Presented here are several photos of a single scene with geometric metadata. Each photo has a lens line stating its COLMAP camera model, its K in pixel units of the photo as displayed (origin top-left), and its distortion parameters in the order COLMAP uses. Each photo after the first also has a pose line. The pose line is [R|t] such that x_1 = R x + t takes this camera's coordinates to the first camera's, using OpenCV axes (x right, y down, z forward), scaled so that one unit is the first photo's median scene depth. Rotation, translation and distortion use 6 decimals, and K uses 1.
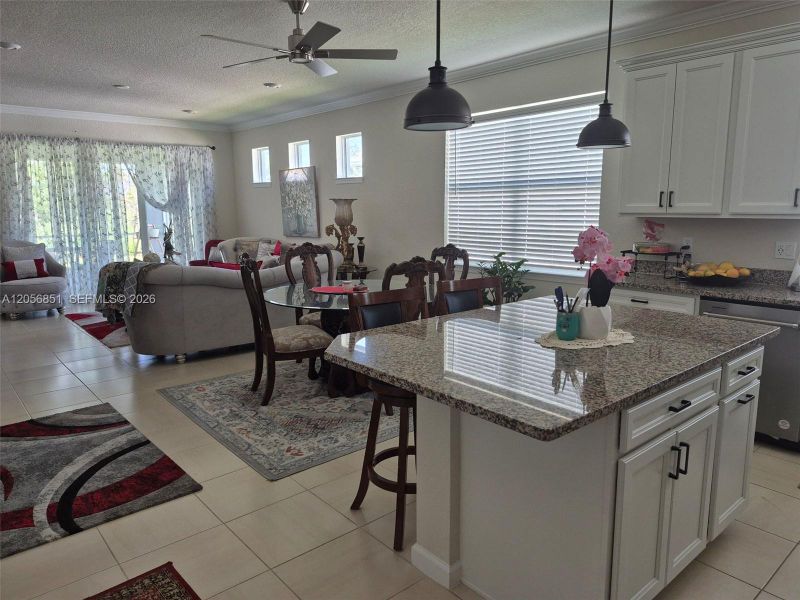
lens RADIAL K [[560.6, 0, 410.1], [0, 560.6, 296.1], [0, 0, 1]] dist [0.082556, -0.096314]
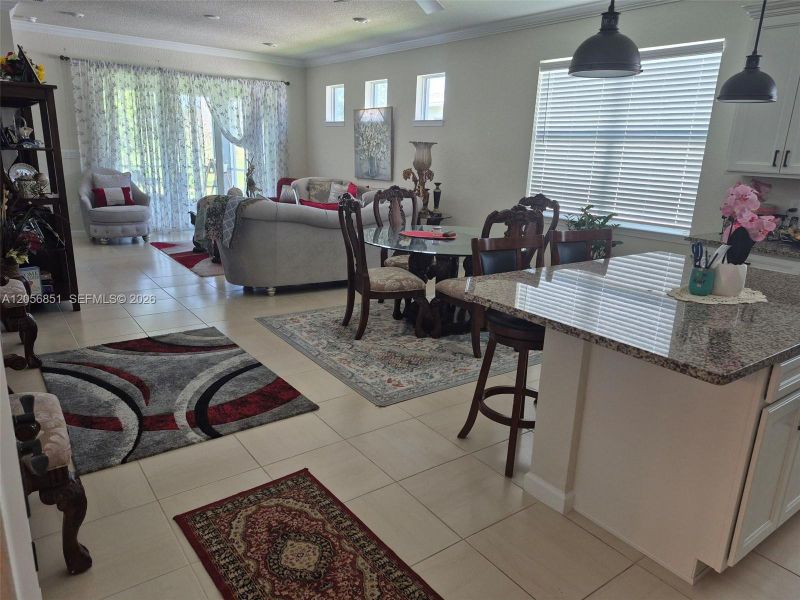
lens RADIAL K [[559.3, 0, 410.5], [0, 559.3, 305.8], [0, 0, 1]] dist [0.101623, -0.131186]
pose [[0.995574, 0.065964, -0.066937, -0.072528], [-0.058273, 0.992112, 0.110987, 0.005424], [0.073731, -0.106596, 0.991565, -0.025654]]
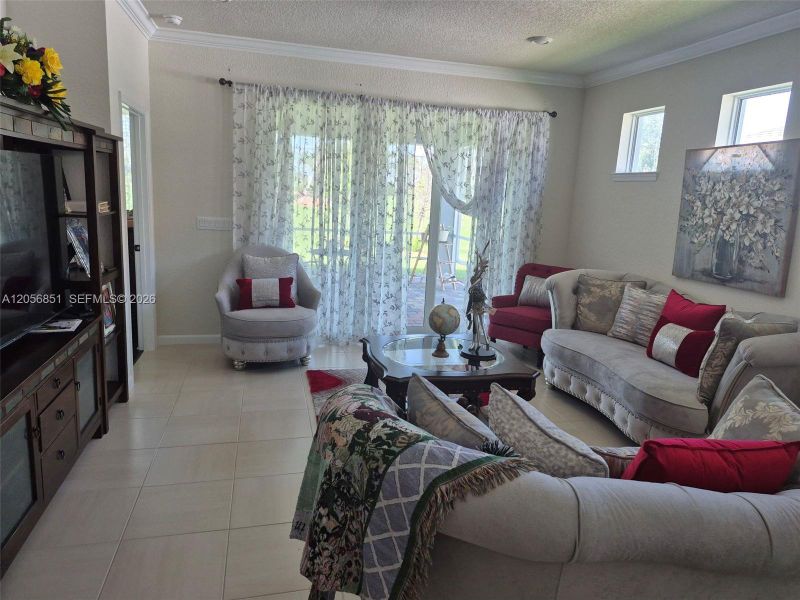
lens RADIAL K [[560.6, 0, 410.1], [0, 560.6, 296.1], [0, 0, 1]] dist [0.082556, -0.096314]
pose [[0.891508, 0.133103, -0.433010, -0.355401], [-0.128266, 0.990912, 0.040514, -0.132372], [0.434467, 0.019422, 0.900478, 0.709275]]
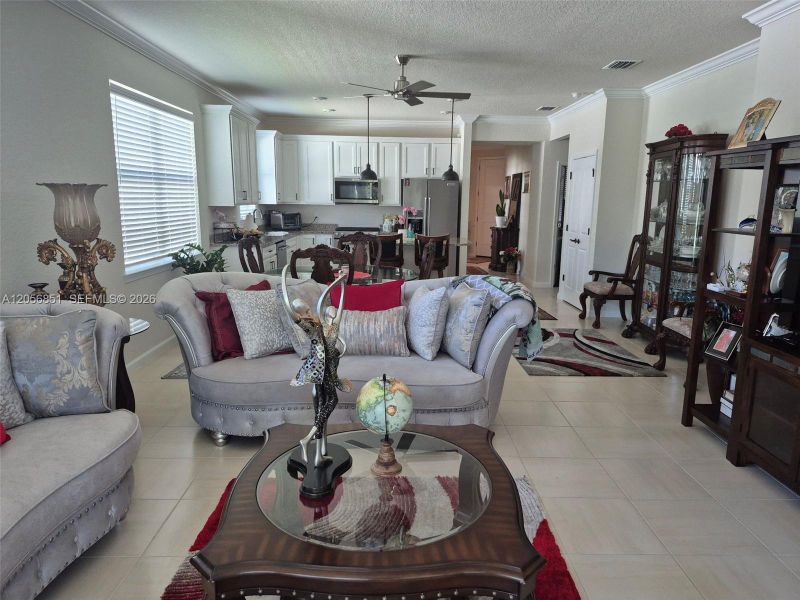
lens RADIAL K [[560.6, 0, 410.1], [0, 560.6, 296.1], [0, 0, 1]] dist [0.082556, -0.096314]
pose [[-0.770685, -0.119053, 0.625996, -0.841479], [0.090199, 0.952118, 0.292123, -0.260357], [-0.630800, 0.281599, -0.723044, 1.566691]]
